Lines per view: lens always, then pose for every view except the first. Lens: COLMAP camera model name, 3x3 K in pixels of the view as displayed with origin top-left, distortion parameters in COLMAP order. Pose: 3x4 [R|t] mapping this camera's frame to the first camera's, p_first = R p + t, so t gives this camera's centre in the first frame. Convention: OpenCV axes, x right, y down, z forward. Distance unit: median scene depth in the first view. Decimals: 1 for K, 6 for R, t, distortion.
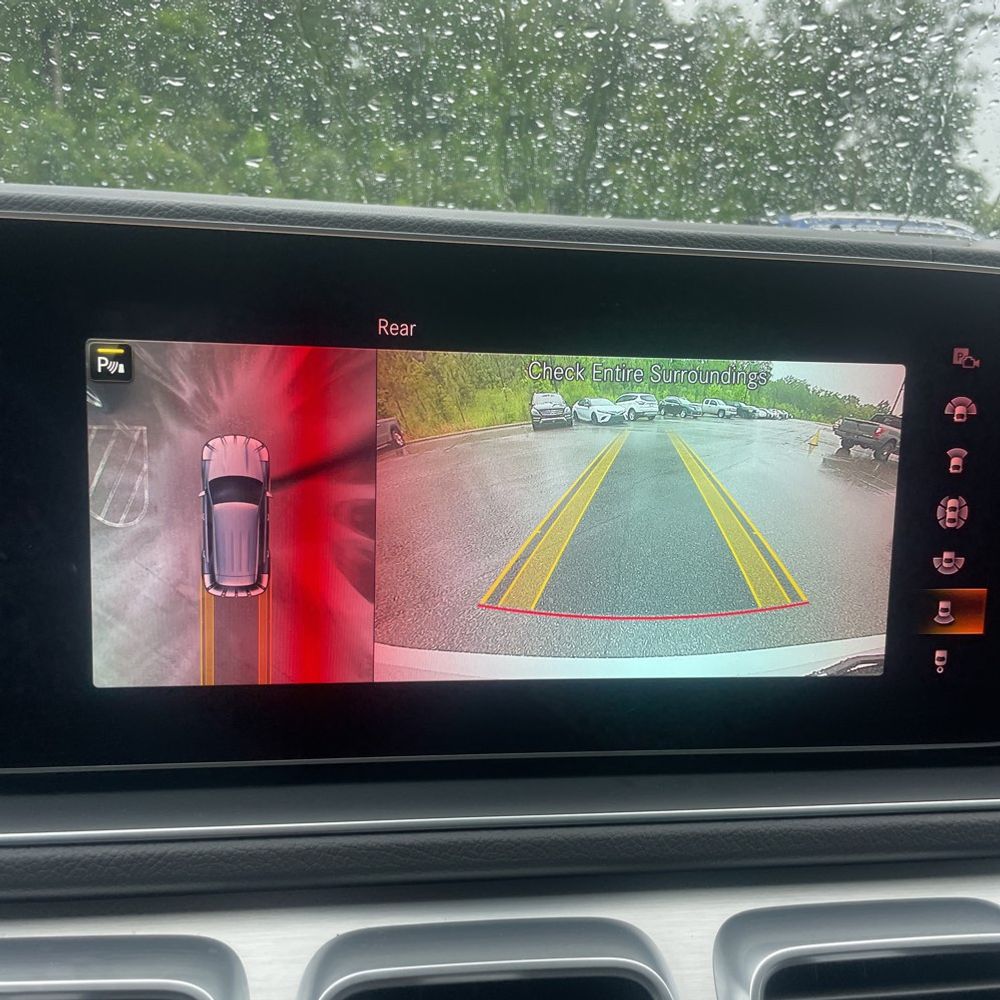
lens RADIAL K [[1016.0, 0, 500.4], [0, 1016.0, 501.8], [0, 0, 1]] dist [0.035409, 0.000000]
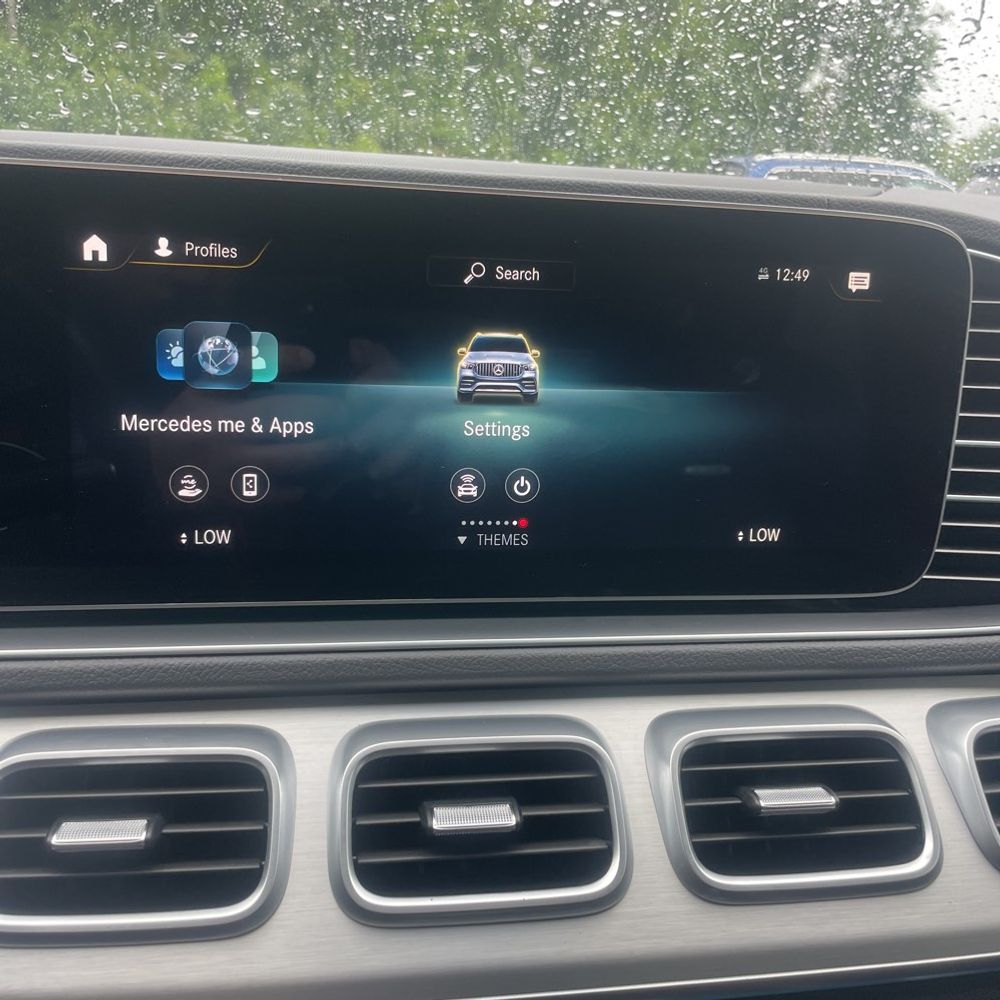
lens RADIAL K [[1016.0, 0, 493.3], [0, 1016.0, 479.5], [0, 0, 1]] dist [0.035409, 0.000000]
pose [[0.999600, 0.000866, 0.028273, -0.011882], [-0.001899, 0.999331, 0.036511, 0.029490], [-0.028223, -0.036550, 0.998933, -0.144385]]
